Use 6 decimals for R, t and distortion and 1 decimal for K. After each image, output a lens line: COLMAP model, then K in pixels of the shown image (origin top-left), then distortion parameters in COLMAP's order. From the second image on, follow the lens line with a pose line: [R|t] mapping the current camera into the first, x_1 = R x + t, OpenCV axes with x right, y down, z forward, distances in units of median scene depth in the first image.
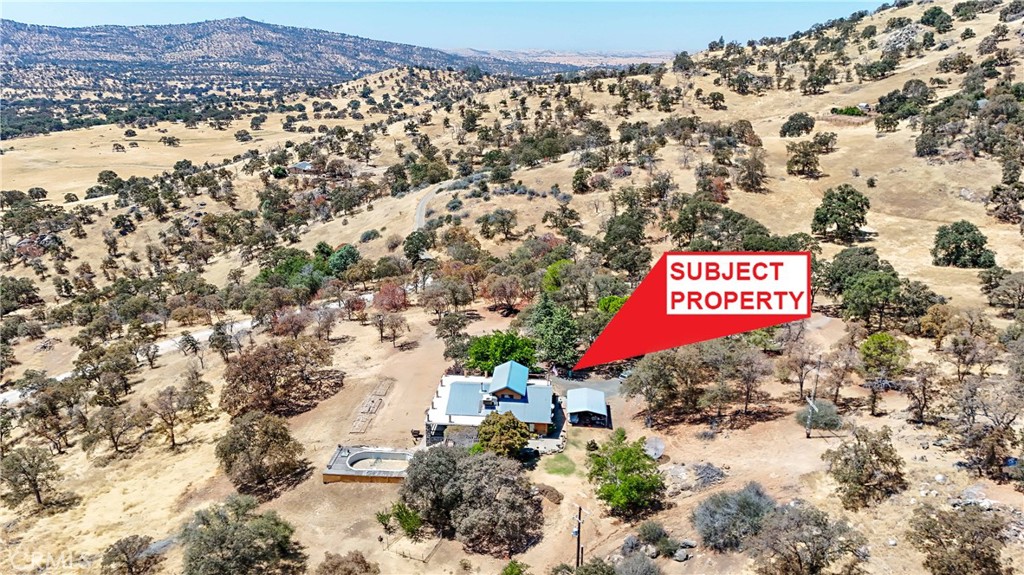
lens RADIAL K [[750.0, 0, 512.7], [0, 750.0, 289.3], [0, 0, 1]] dist [0.082261, -0.078357]
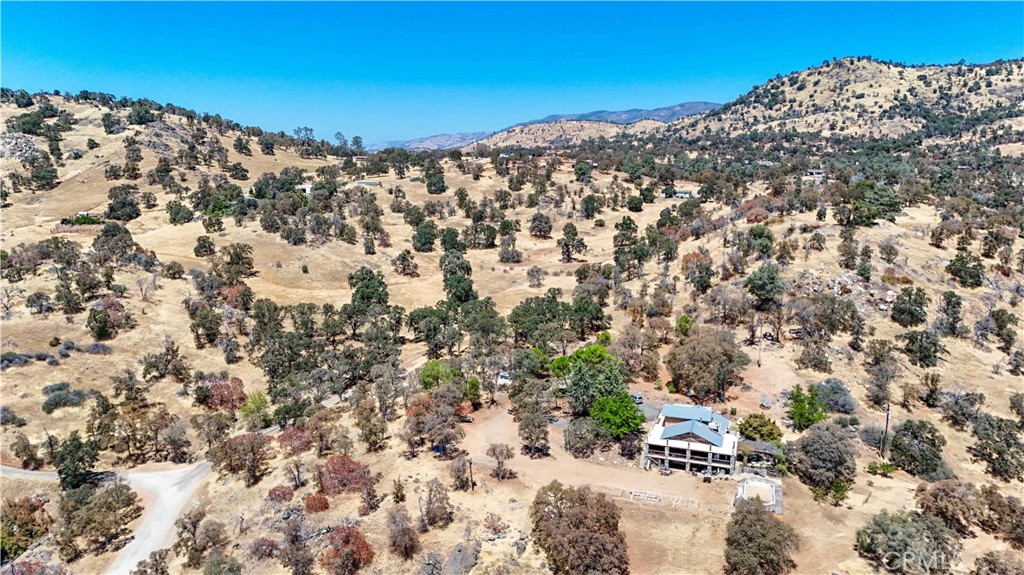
lens RADIAL K [[750.0, 0, 512.7], [0, 750.0, 289.3], [0, 0, 1]] dist [0.082261, -0.078357]
pose [[0.250685, -0.181143, 0.950970, -0.319636], [0.303340, 0.947565, 0.100531, -0.075010], [-0.919316, 0.263265, 0.292488, 0.215459]]
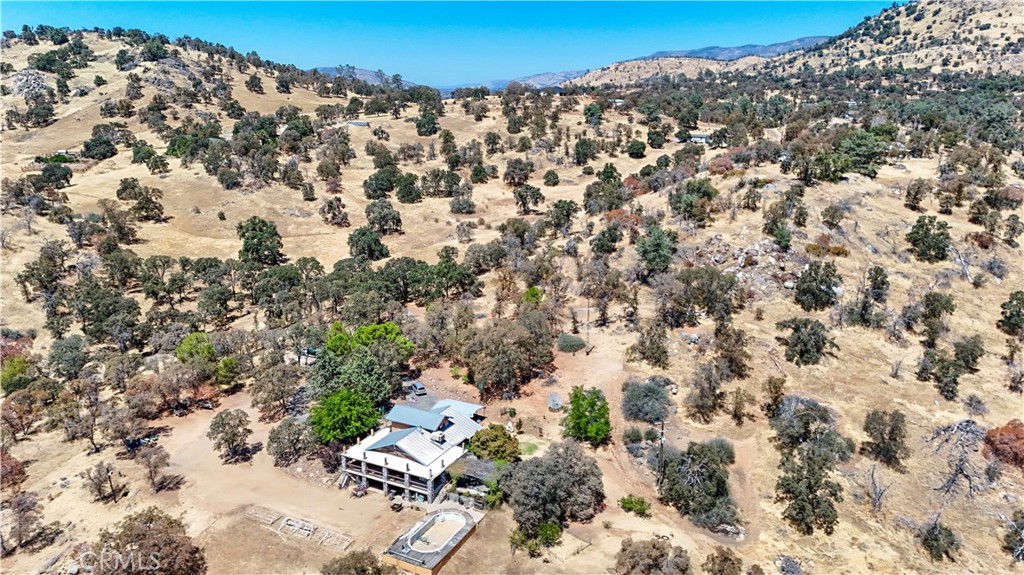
lens RADIAL K [[750.0, 0, 512.7], [0, 750.0, 289.3], [0, 0, 1]] dist [0.082261, -0.078357]
pose [[0.381469, -0.241064, 0.892396, -0.212052], [0.288652, 0.948187, 0.132745, -0.036678], [-0.878158, 0.206954, 0.431287, 0.104777]]
